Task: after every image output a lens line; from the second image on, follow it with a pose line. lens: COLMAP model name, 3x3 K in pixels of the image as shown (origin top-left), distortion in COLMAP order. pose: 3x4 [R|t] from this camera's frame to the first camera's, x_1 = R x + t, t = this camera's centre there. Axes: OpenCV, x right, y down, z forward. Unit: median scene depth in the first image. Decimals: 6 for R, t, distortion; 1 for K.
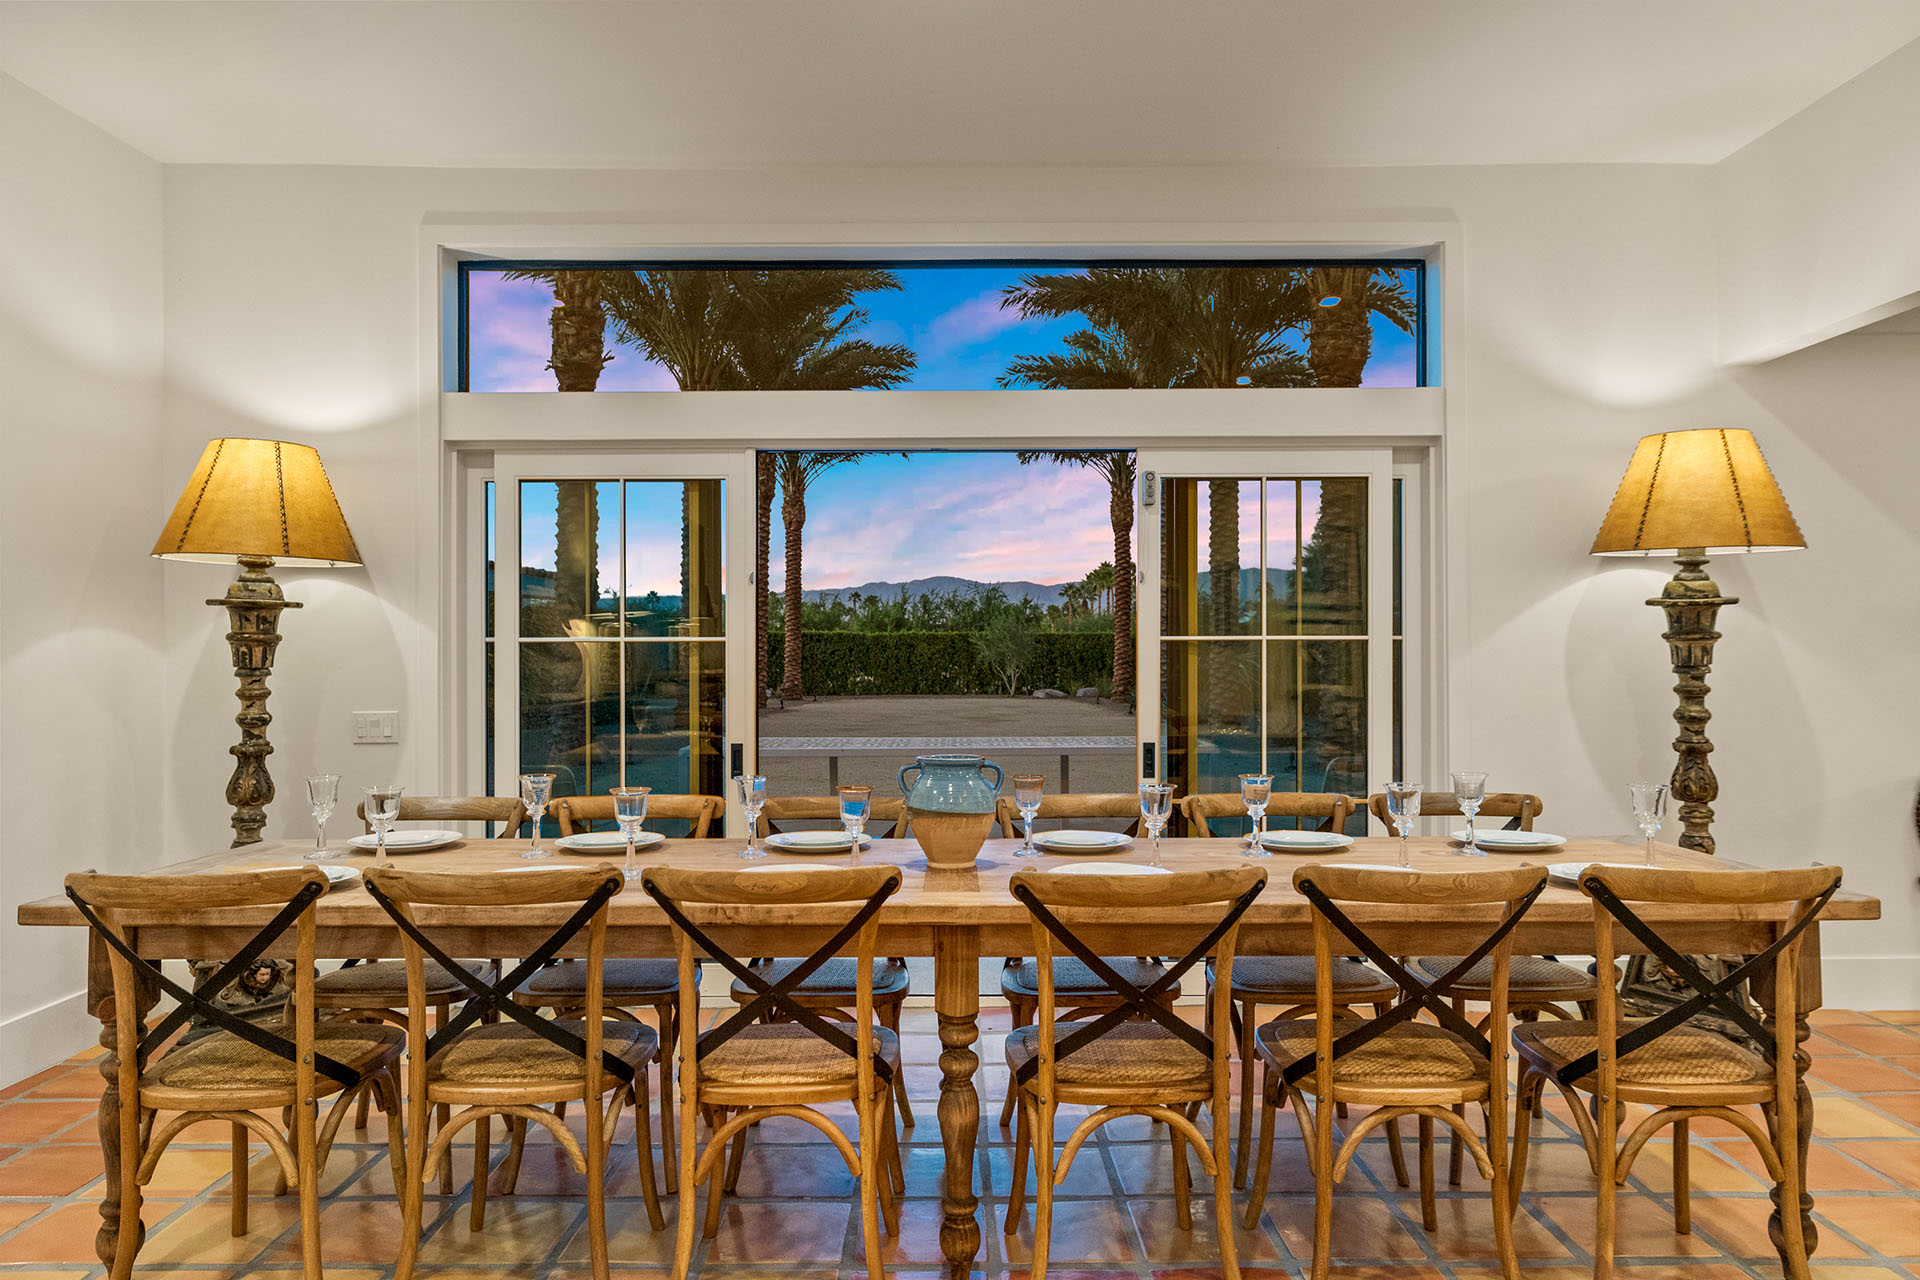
lens RADIAL K [[1201.5, 0, 960.0], [0, 1201.5, 640.0], [0, 0, 1]] dist [-0.002228, -0.000612]
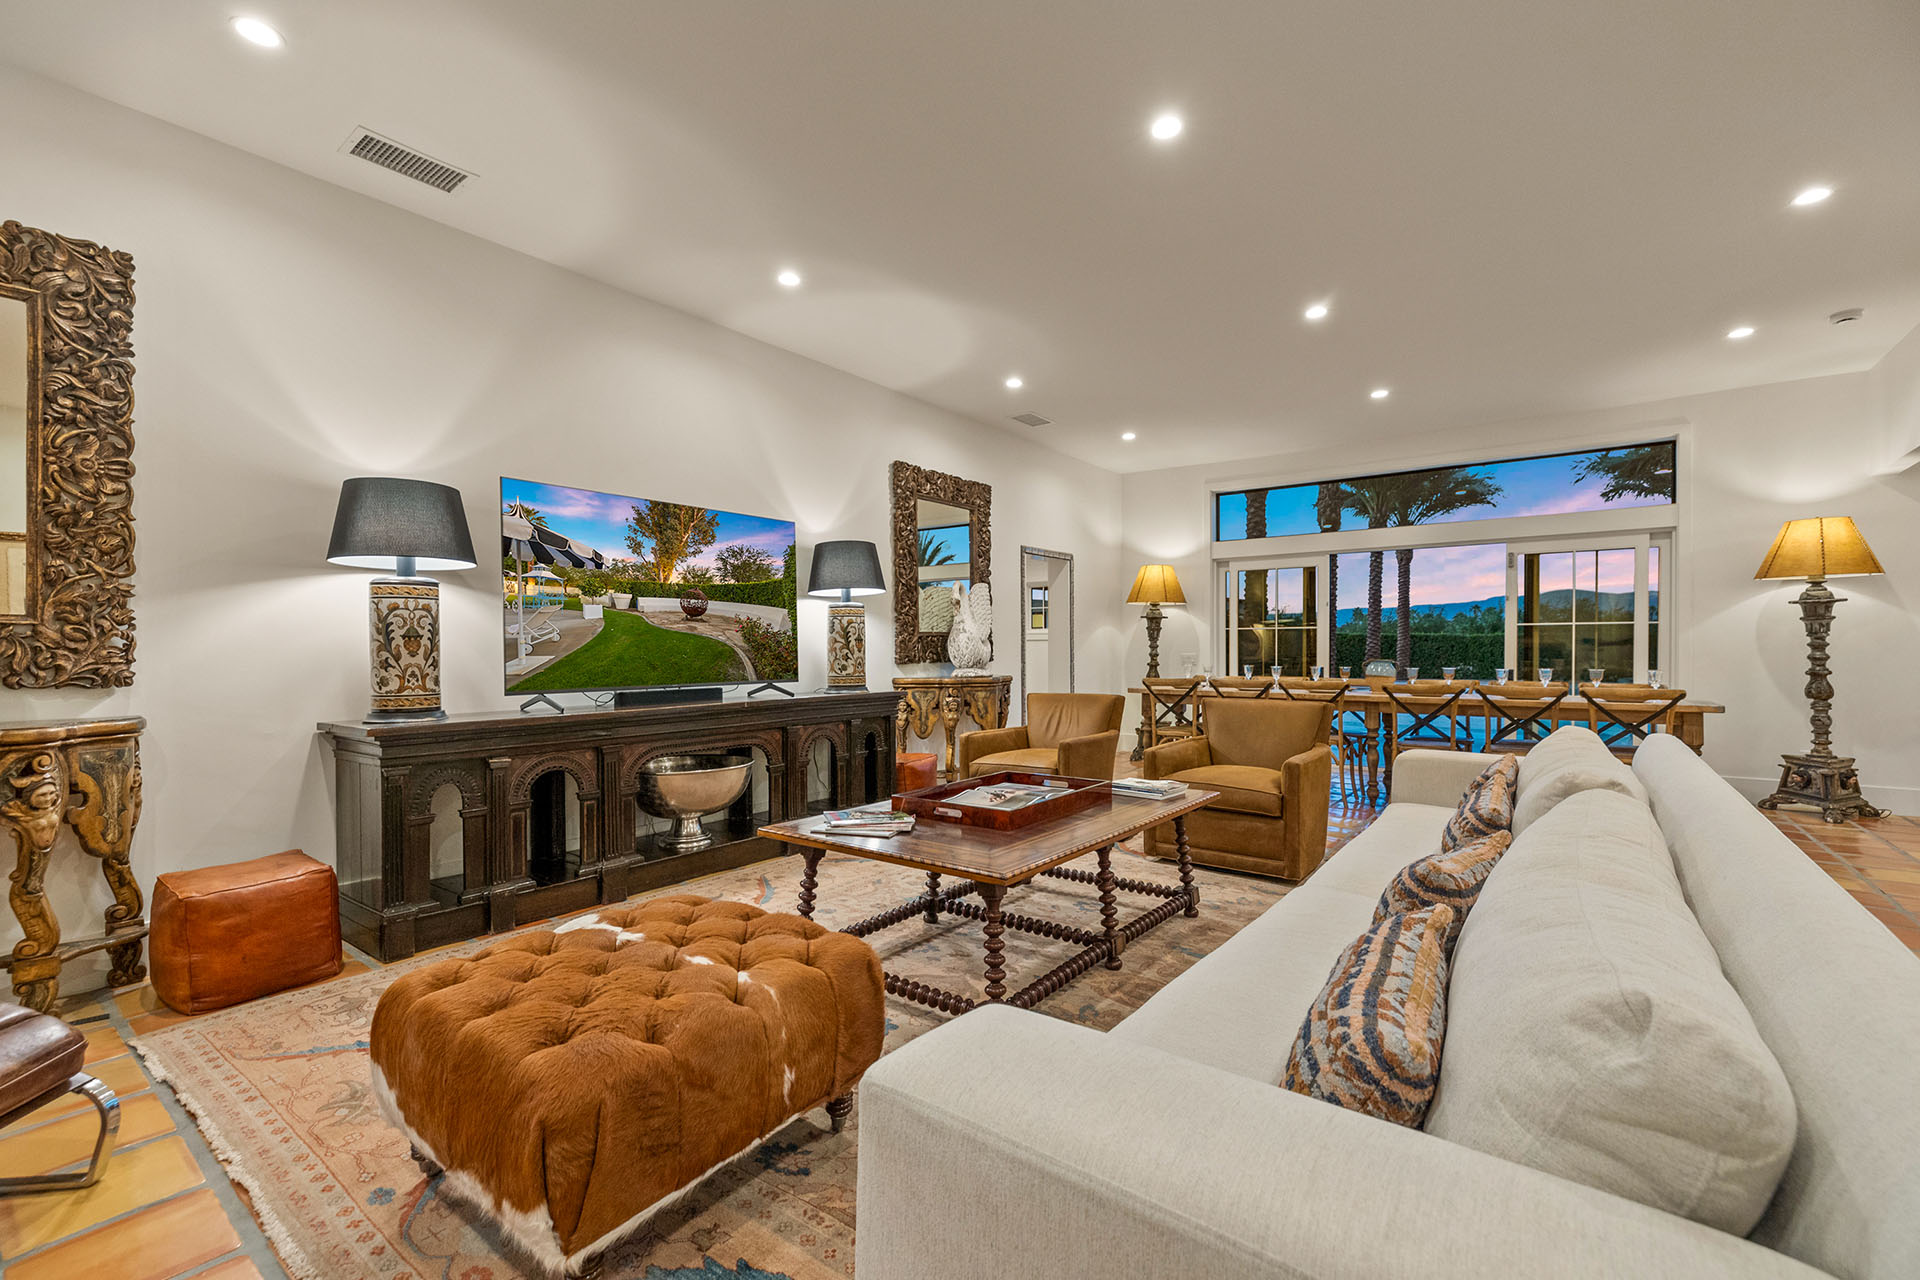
lens RADIAL K [[809.8, 0, 961.5], [0, 809.8, 644.9], [0, 0, 1]] dist [0.002013, 0.000023]
pose [[0.794021, -0.000324, -0.607890, 0.284952], [0.001667, 0.999997, 0.001644, 0.036389], [0.607888, -0.002319, 0.794020, -0.948645]]
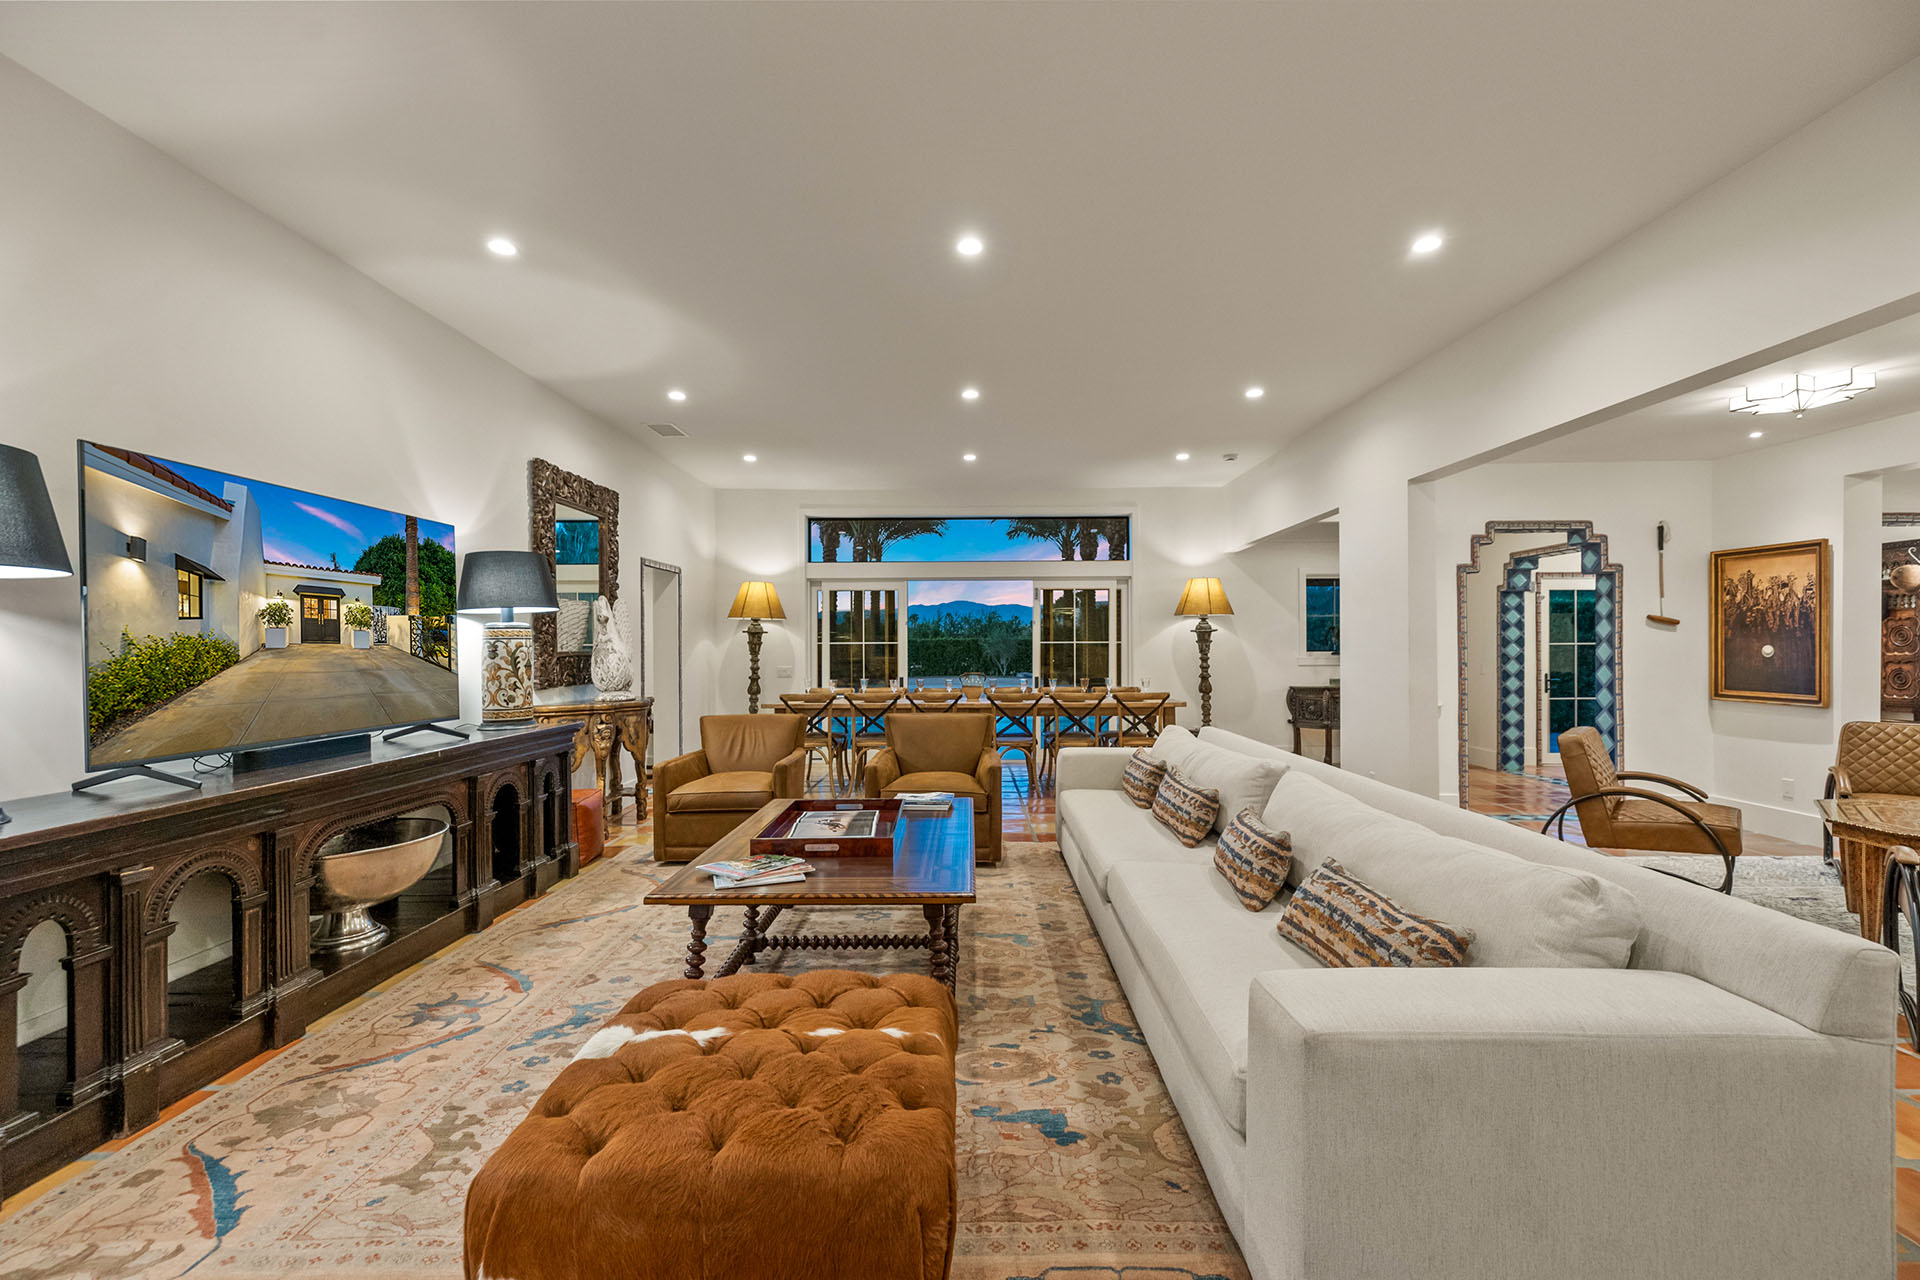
lens RADIAL K [[801.0, 0, 956.3], [0, 801.0, 631.7], [0, 0, 1]] dist [0.002629, 0.000026]
pose [[0.999796, -0.001348, -0.020129, -0.006557], [0.001057, 0.999895, -0.014462, 0.000426], [0.020146, 0.014438, 0.999693, -1.112481]]
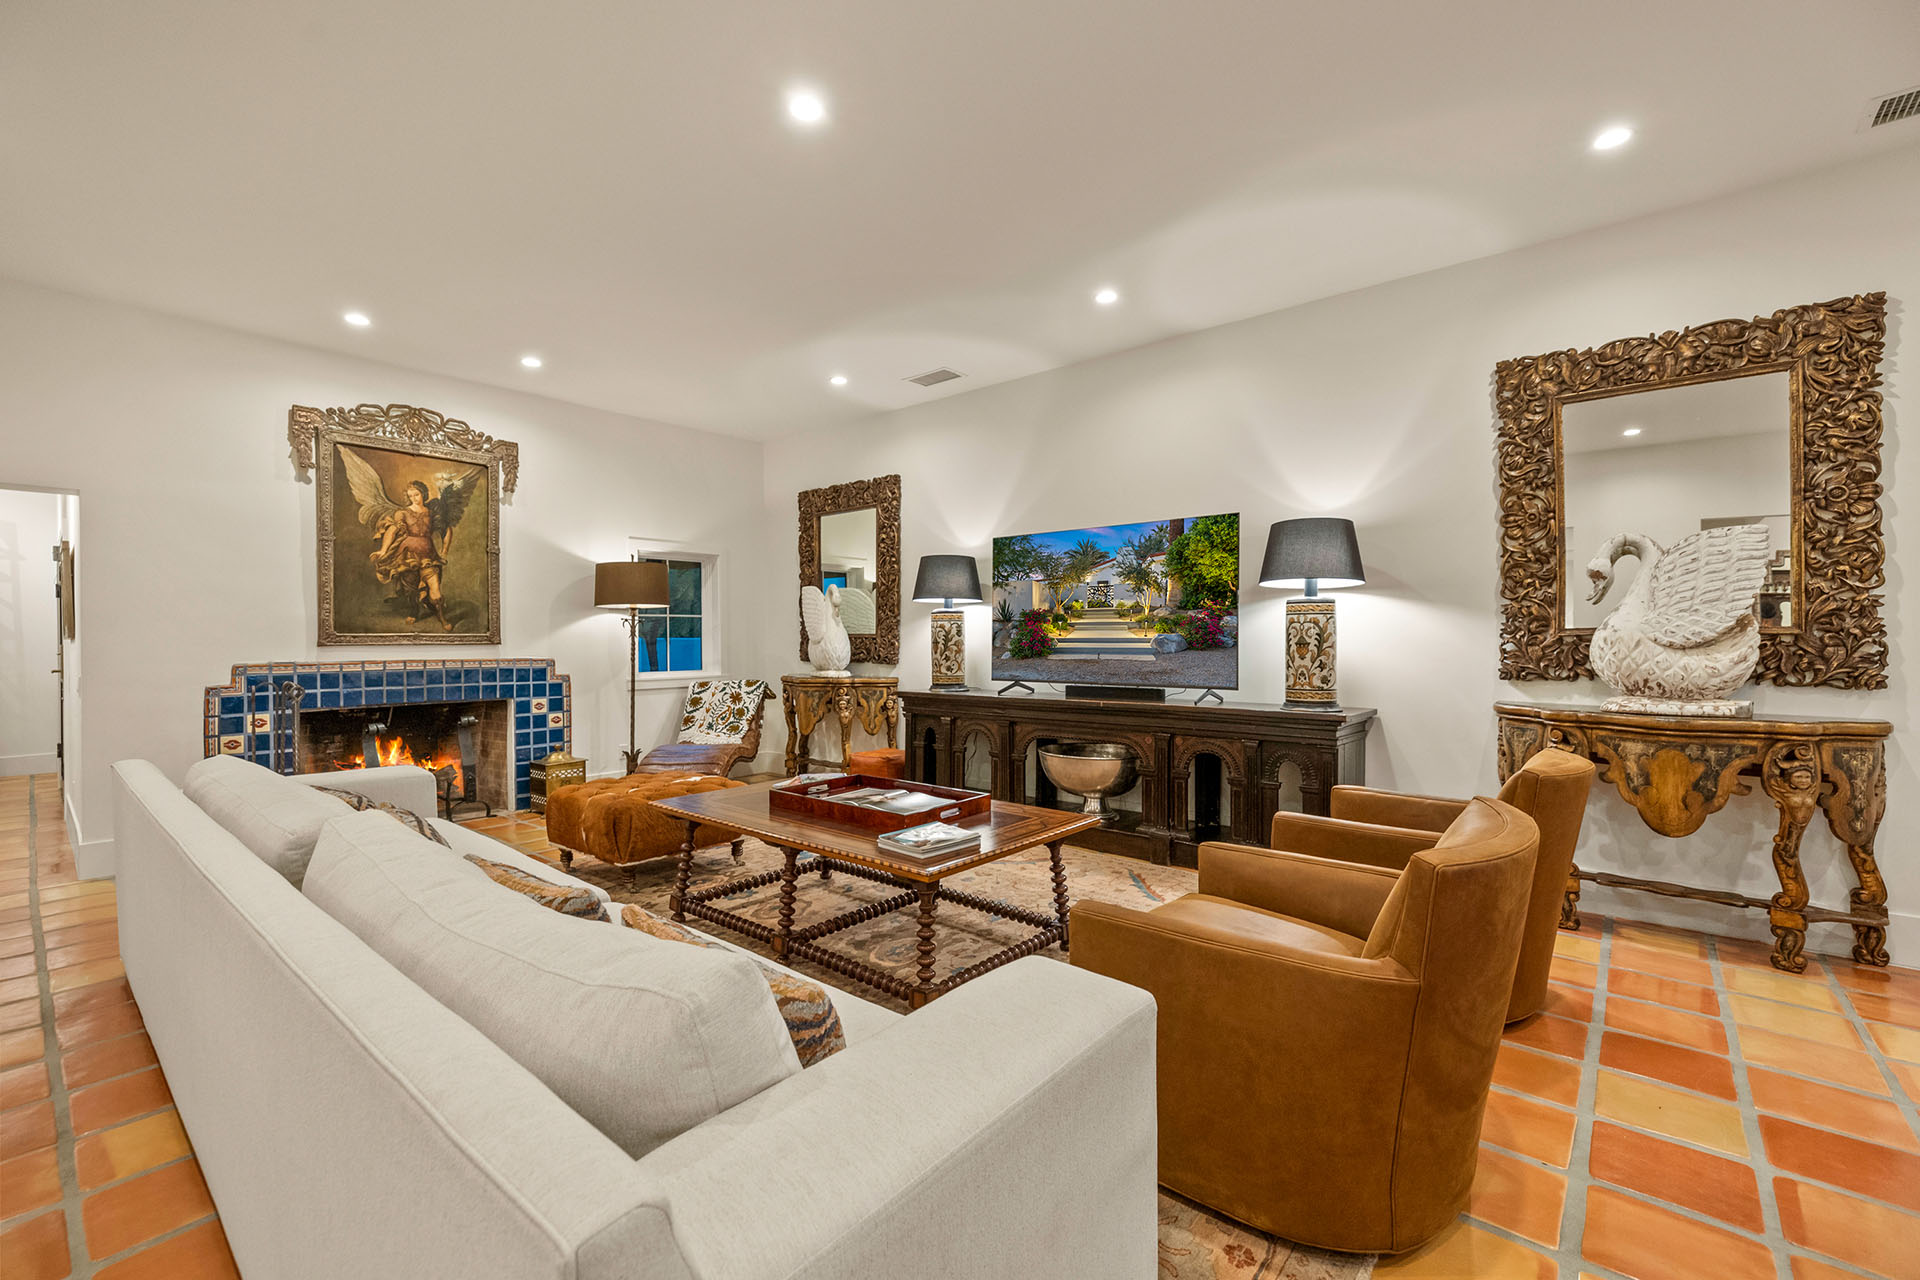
lens RADIAL K [[809.8, 0, 961.5], [0, 809.8, 644.9], [0, 0, 1]] dist [0.002013, 0.000023]
pose [[-0.642646, 0.006348, -0.766137, 0.419775], [0.002568, 0.999978, 0.006132, 0.025046], [0.766159, 0.001974, -0.642648, 0.260004]]
